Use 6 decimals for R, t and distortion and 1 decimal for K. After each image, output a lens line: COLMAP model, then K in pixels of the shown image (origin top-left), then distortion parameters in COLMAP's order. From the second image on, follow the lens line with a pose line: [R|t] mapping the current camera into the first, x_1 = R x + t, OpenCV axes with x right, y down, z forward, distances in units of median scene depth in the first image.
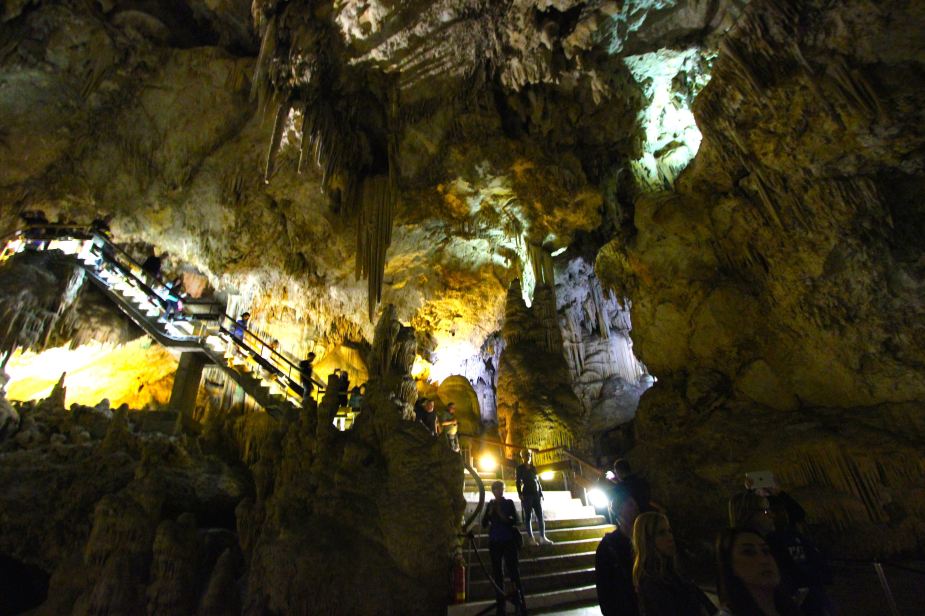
lens RADIAL K [[426.2, 0, 461.3], [0, 426.2, 306.2], [0, 0, 1]] dist [-0.015958, 0.001097]
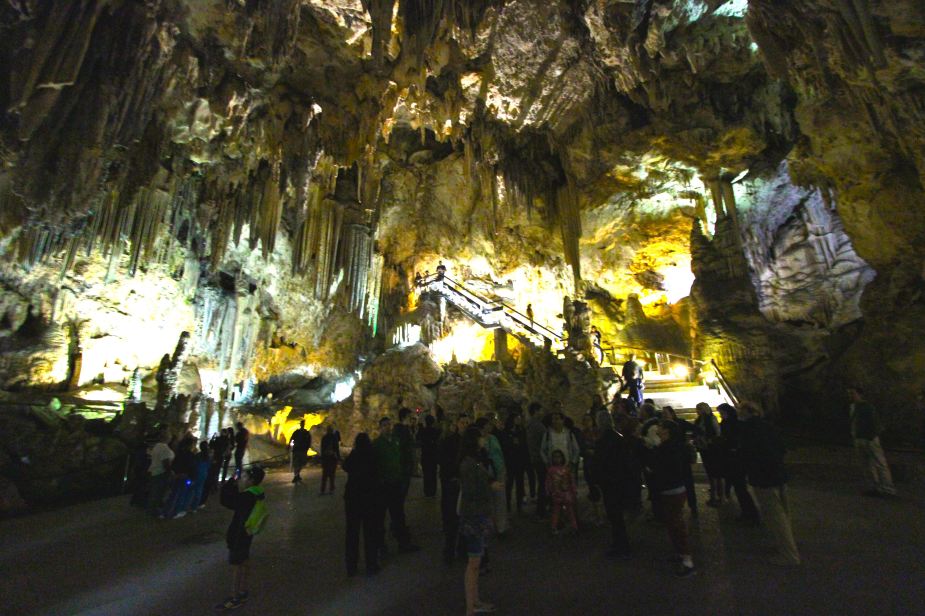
lens RADIAL K [[426.2, 0, 461.3], [0, 426.2, 306.2], [0, 0, 1]] dist [-0.015958, 0.001097]
pose [[0.693297, -0.177583, -0.698430, 0.492259], [0.333219, 0.938331, 0.092190, -0.176388], [0.638987, -0.296645, 0.709716, -0.346014]]
